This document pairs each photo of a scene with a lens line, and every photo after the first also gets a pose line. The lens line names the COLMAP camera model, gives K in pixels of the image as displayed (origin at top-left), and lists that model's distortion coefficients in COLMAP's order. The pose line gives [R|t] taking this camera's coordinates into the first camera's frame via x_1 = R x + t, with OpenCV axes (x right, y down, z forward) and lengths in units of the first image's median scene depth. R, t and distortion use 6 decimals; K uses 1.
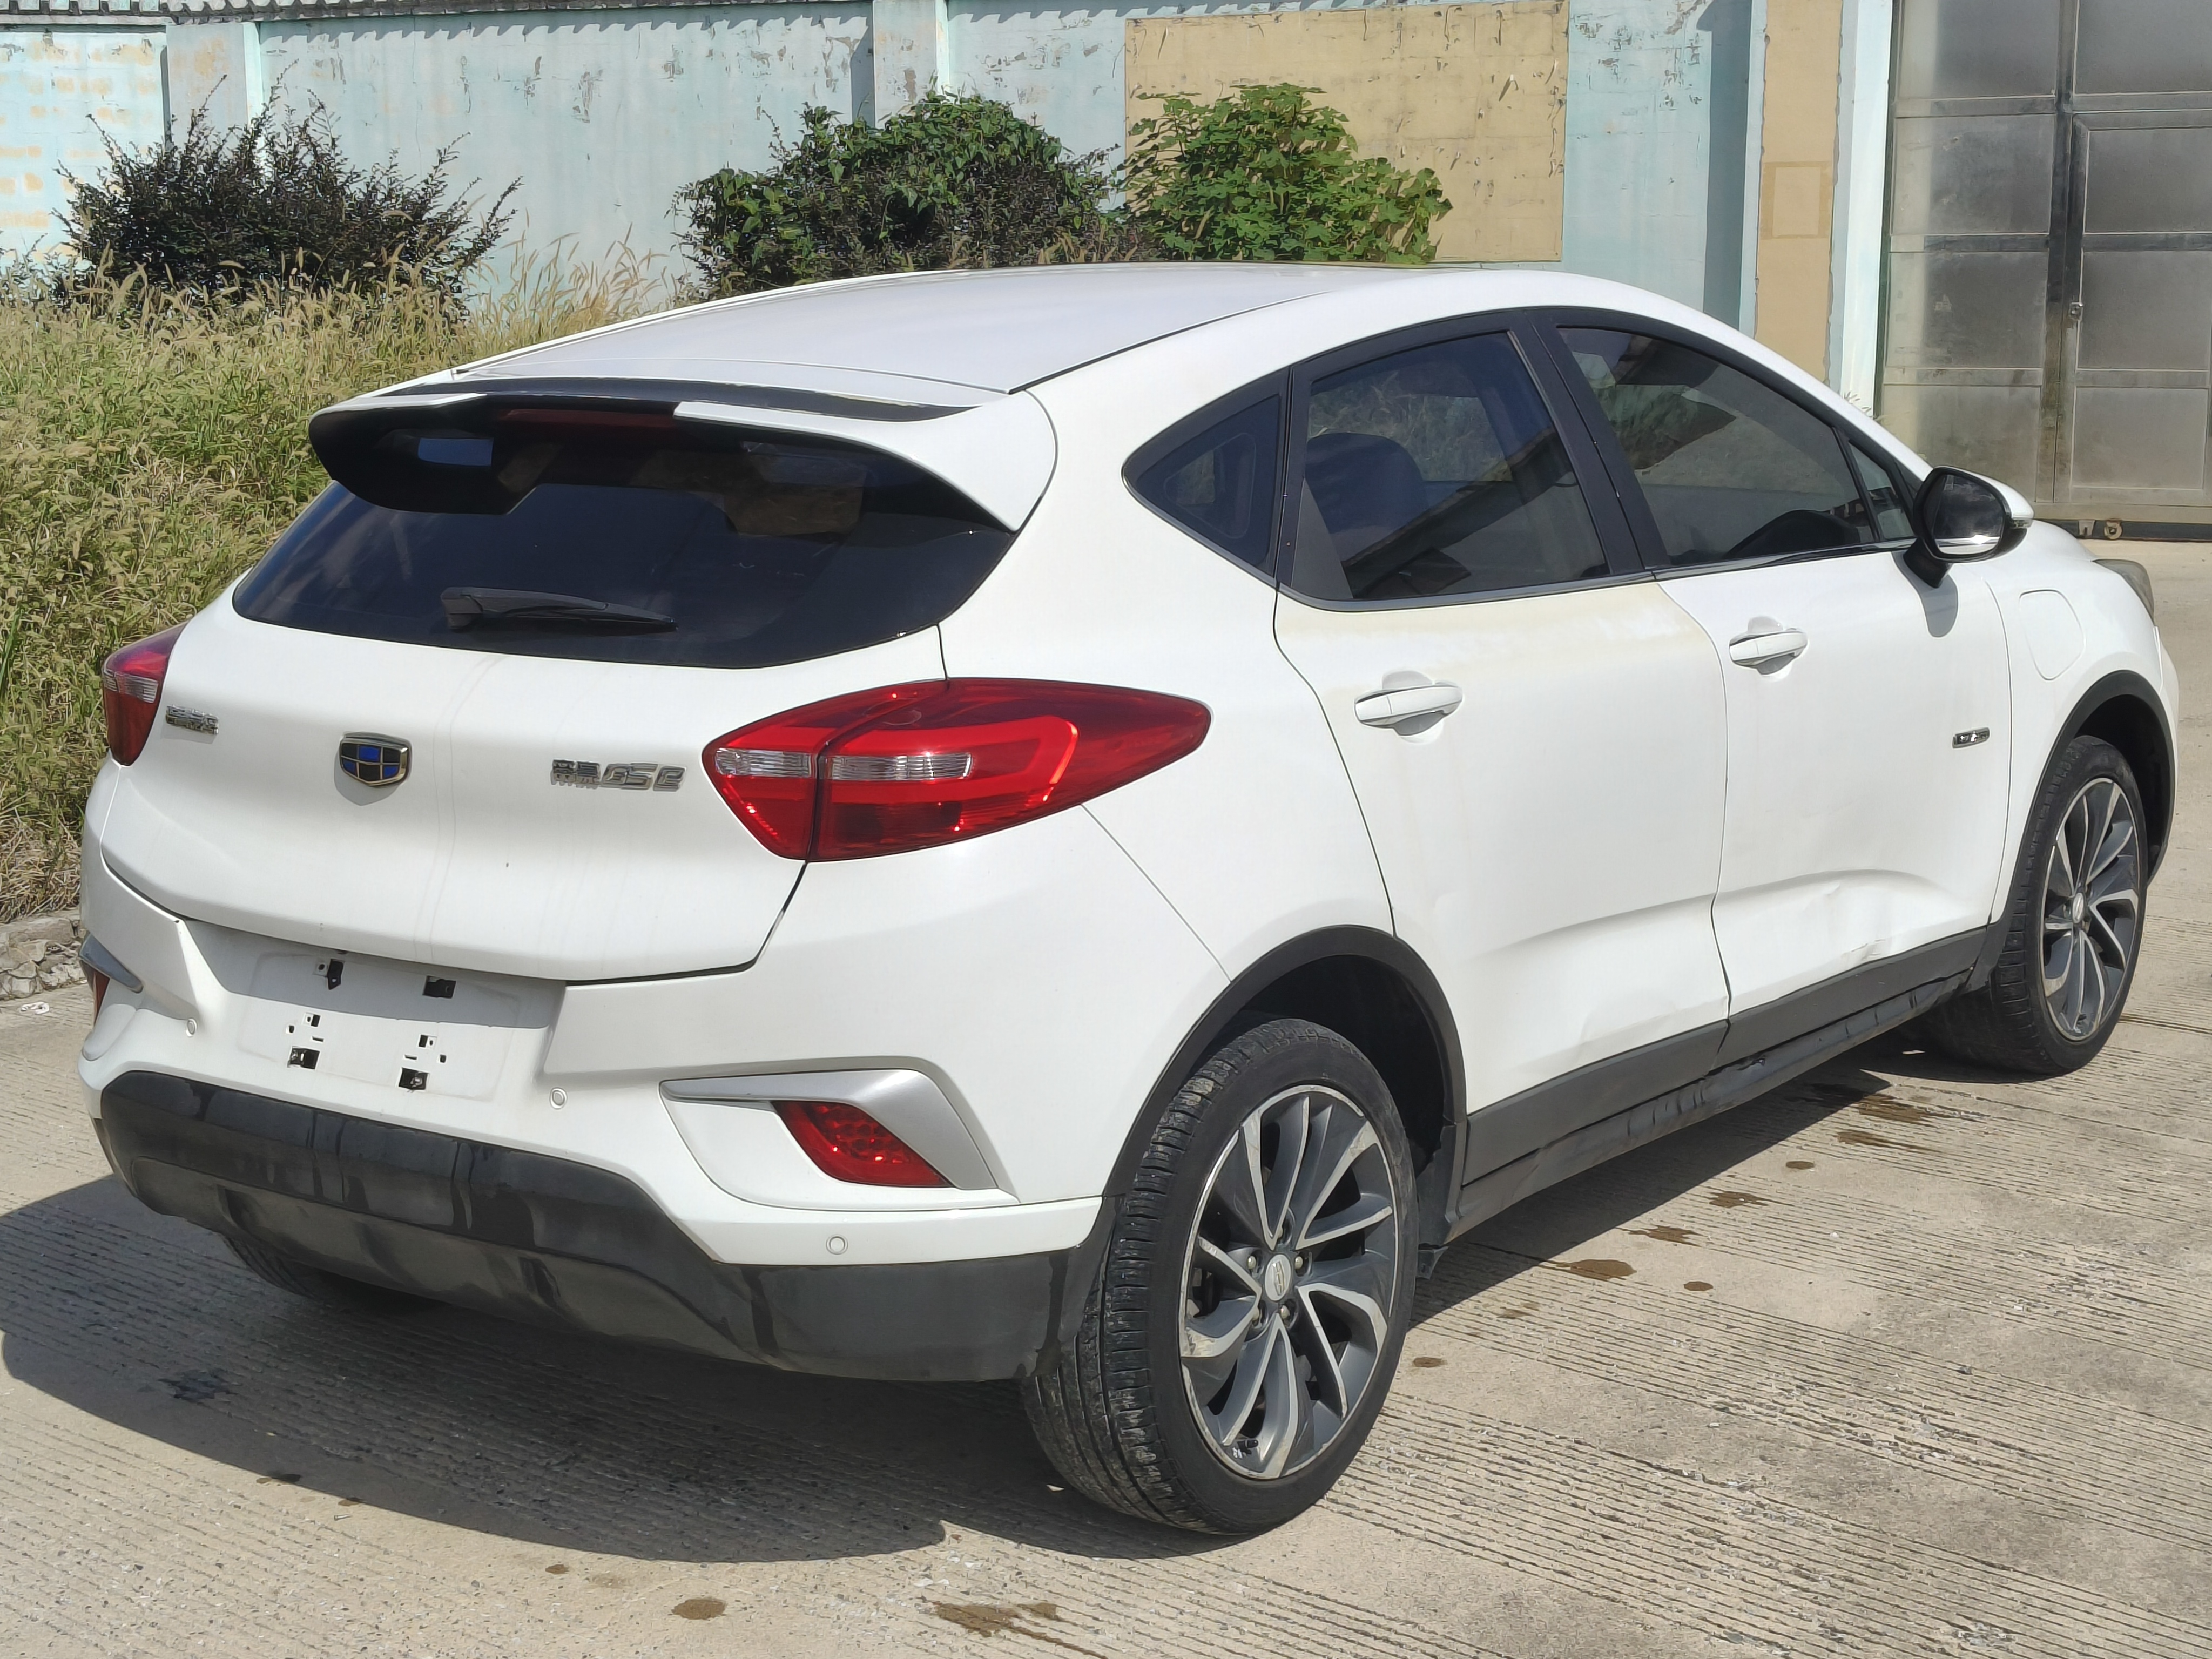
lens RADIAL K [[3326.9, 0, 1106.0], [0, 3326.9, 829.5], [0, 0, 1]] dist [0.292542, -1.088249]
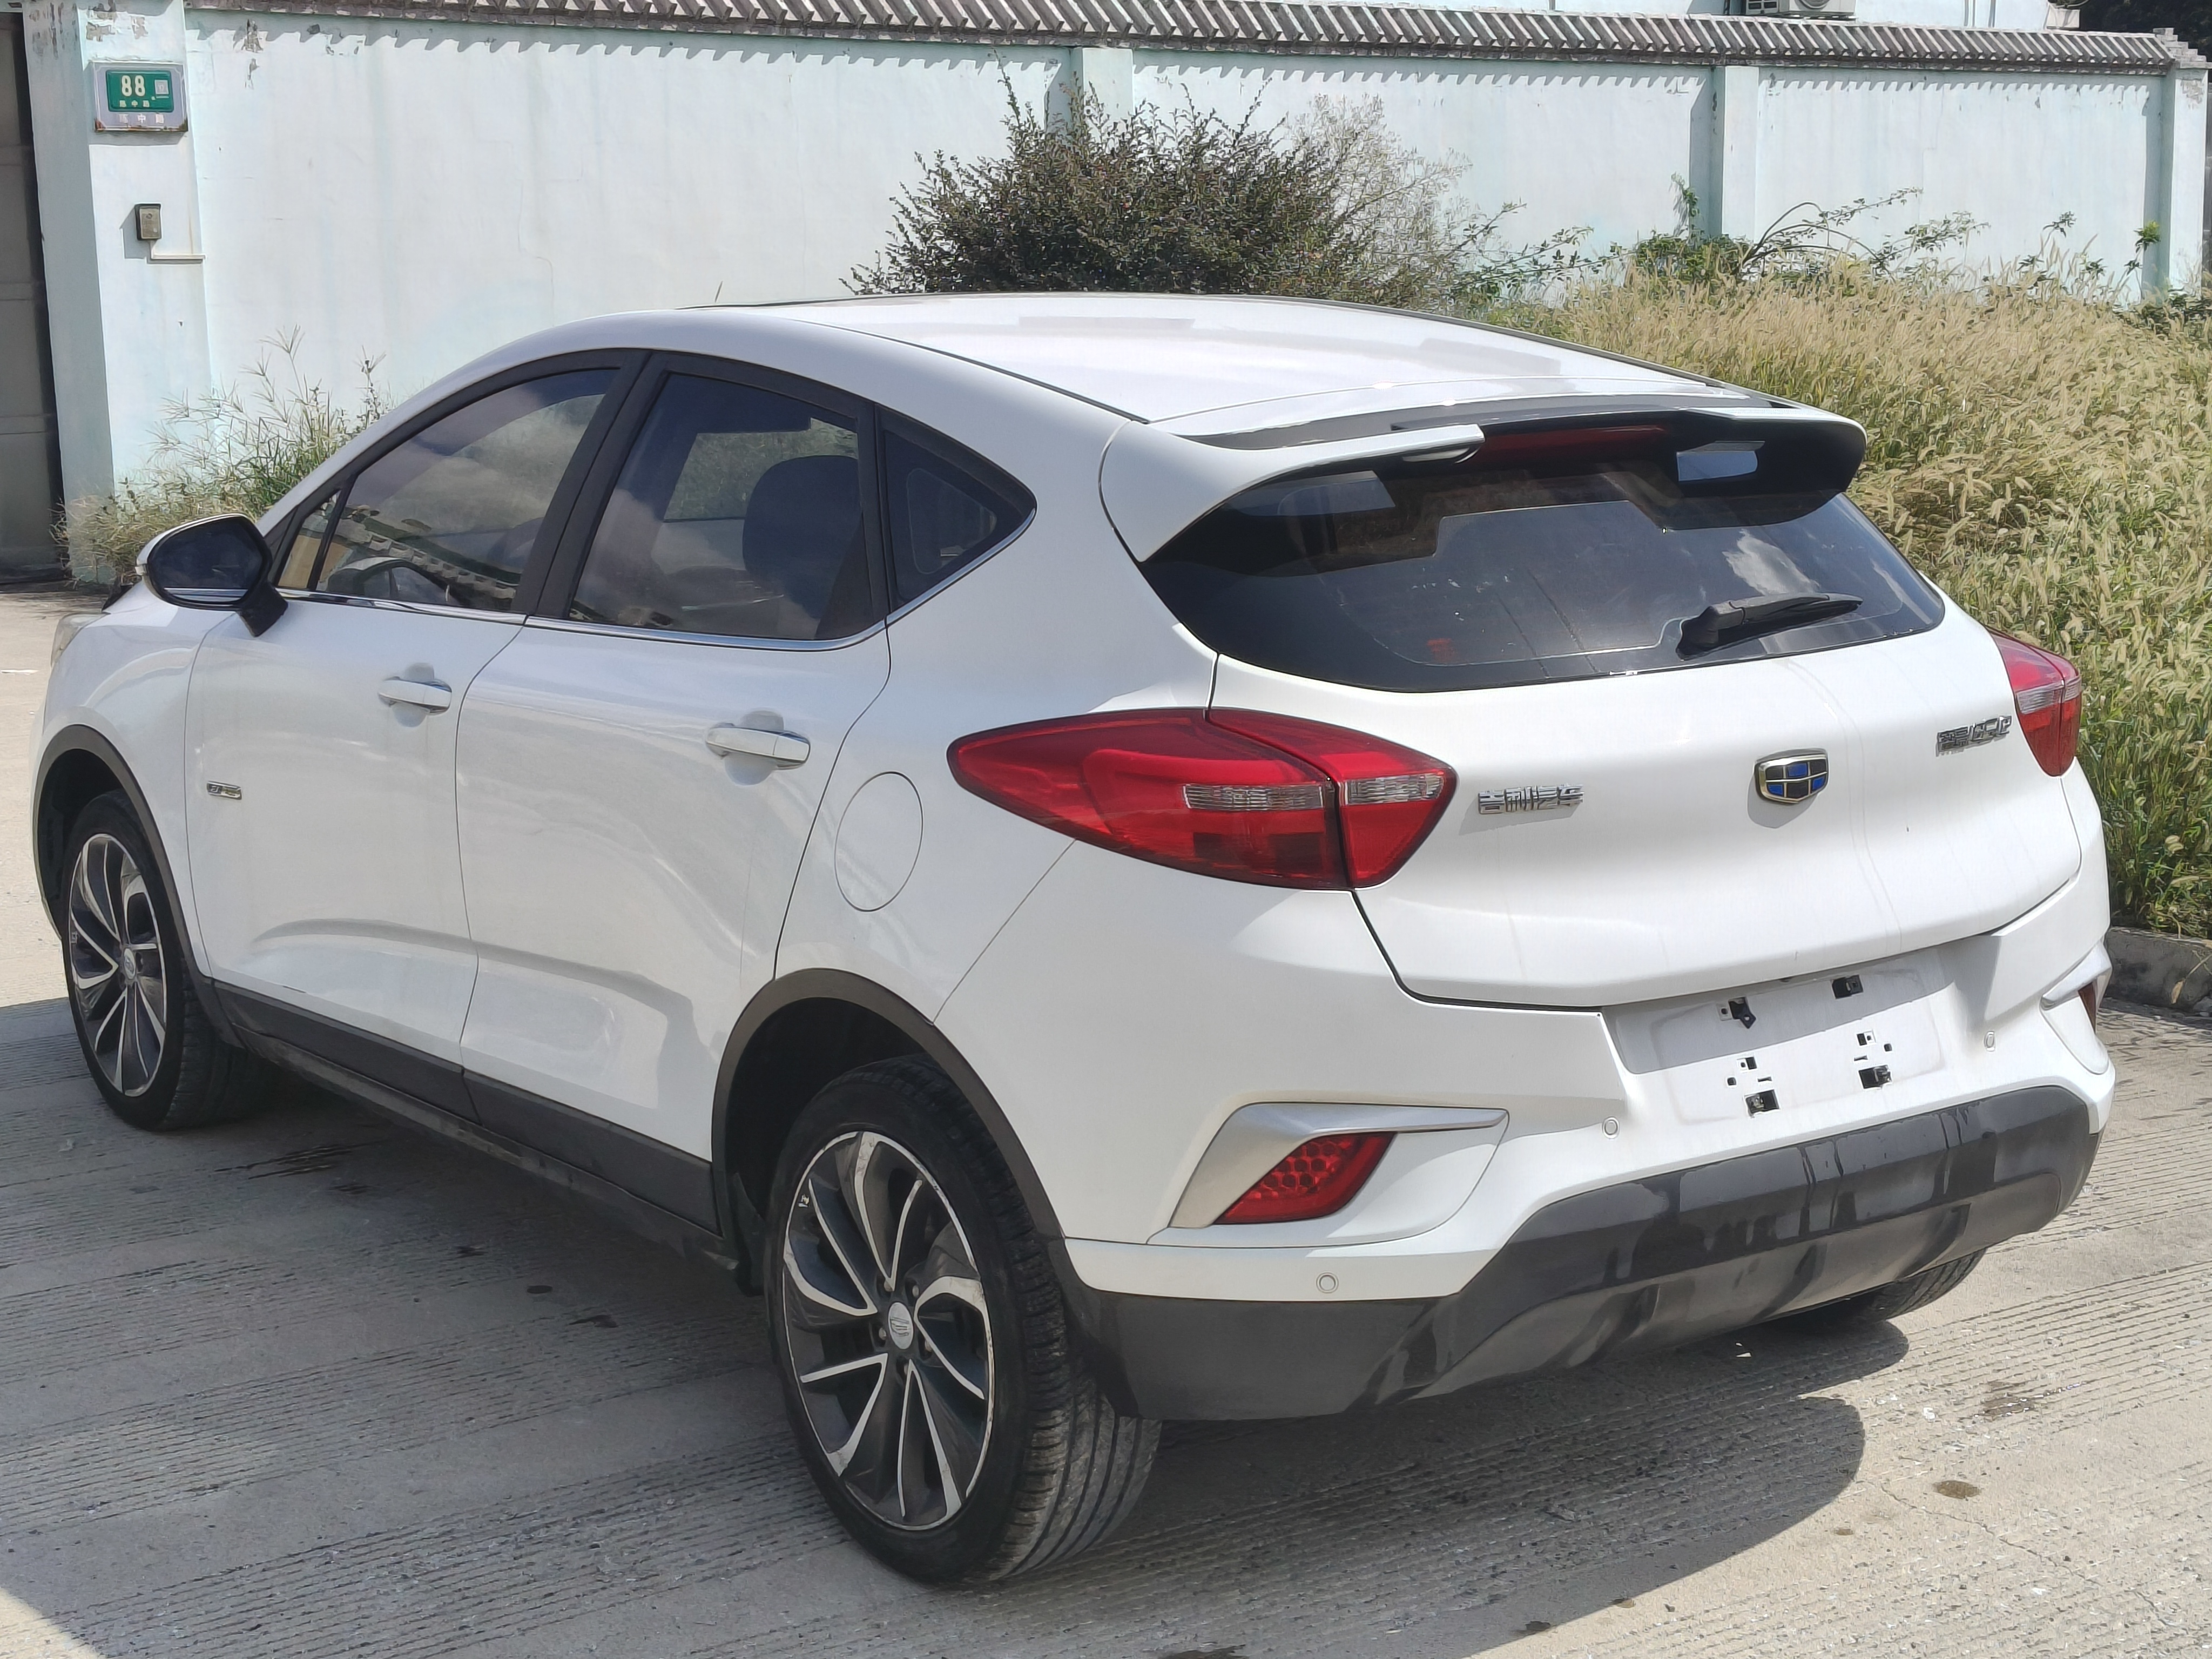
lens RADIAL K [[3326.9, 0, 1106.0], [0, 3326.9, 829.5], [0, 0, 1]] dist [0.292542, -1.088249]
pose [[0.308807, -0.161499, 0.937313, -1.196135], [0.185437, 0.976791, 0.107207, -0.147253], [-0.932873, 0.140706, 0.331588, 0.857838]]
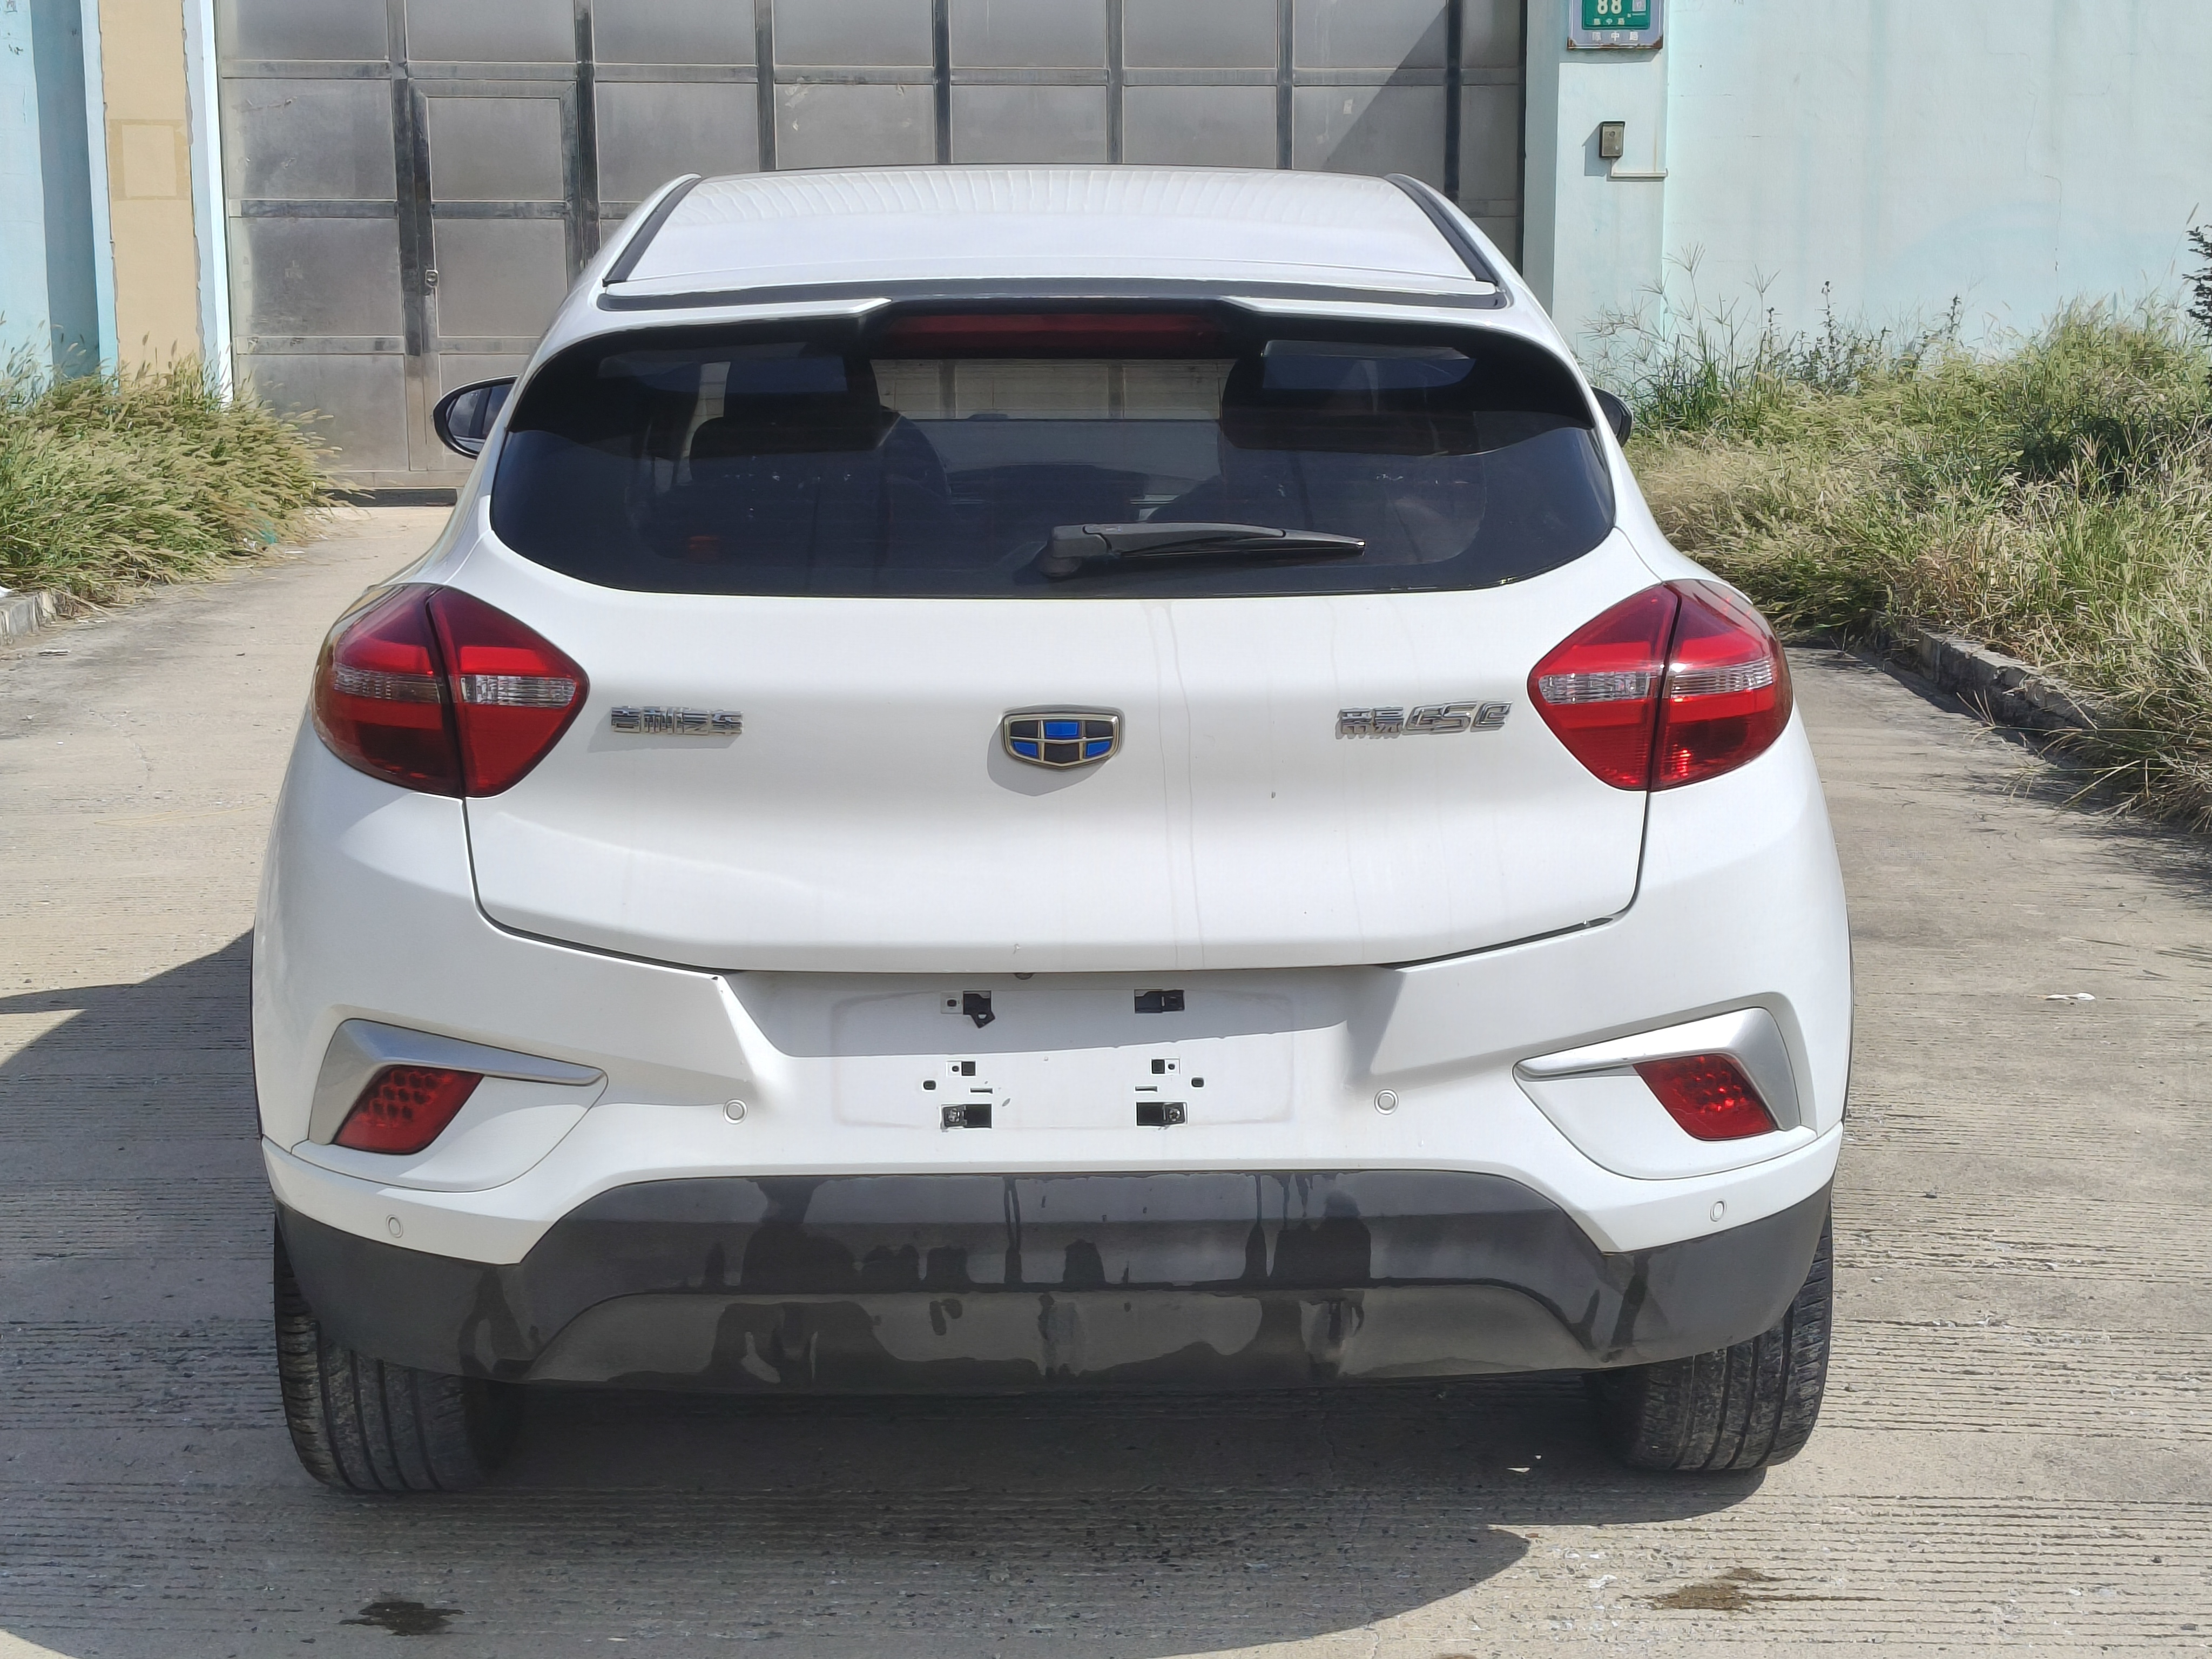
lens RADIAL K [[3344.1, 0, 1148.1], [0, 3344.1, 774.2], [0, 0, 1]] dist [0.325769, -1.382897]
pose [[0.787565, -0.095479, 0.608790, -0.694761], [0.104232, 0.994329, 0.021104, -0.026458], [-0.607352, 0.046834, 0.793051, 0.336958]]
